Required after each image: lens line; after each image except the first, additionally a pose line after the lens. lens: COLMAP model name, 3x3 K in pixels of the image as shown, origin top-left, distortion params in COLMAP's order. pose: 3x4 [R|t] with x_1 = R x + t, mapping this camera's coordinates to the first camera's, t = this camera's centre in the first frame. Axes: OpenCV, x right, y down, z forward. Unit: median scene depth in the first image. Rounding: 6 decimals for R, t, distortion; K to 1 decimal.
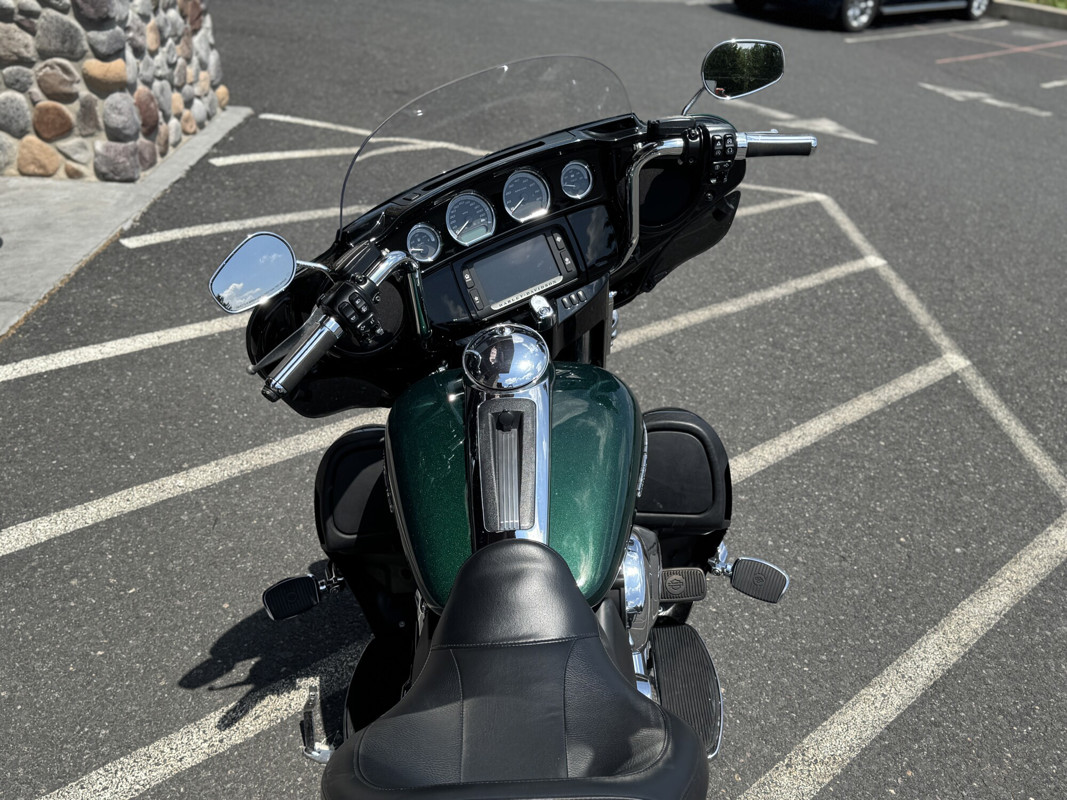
lens RADIAL K [[1025.2, 0, 533.5], [0, 1025.2, 400.0], [0, 0, 1]] dist [0.099560, -0.161446]
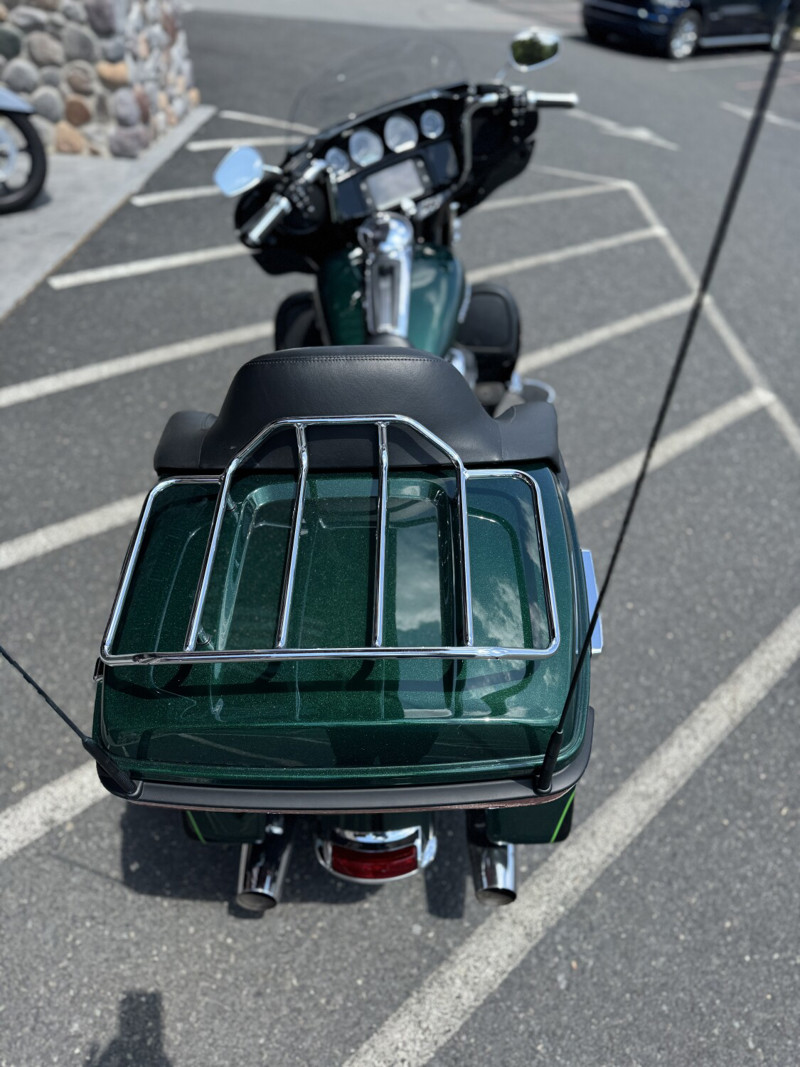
lens RADIAL K [[757.2, 0, 411.3], [0, 757.2, 532.6], [0, 0, 1]] dist [-0.002030, -0.002708]
pose [[0.999598, 0.025767, -0.011837, 0.018788], [-0.022627, 0.976415, 0.214713, 0.074299], [0.017090, -0.214359, 0.976605, -0.140823]]
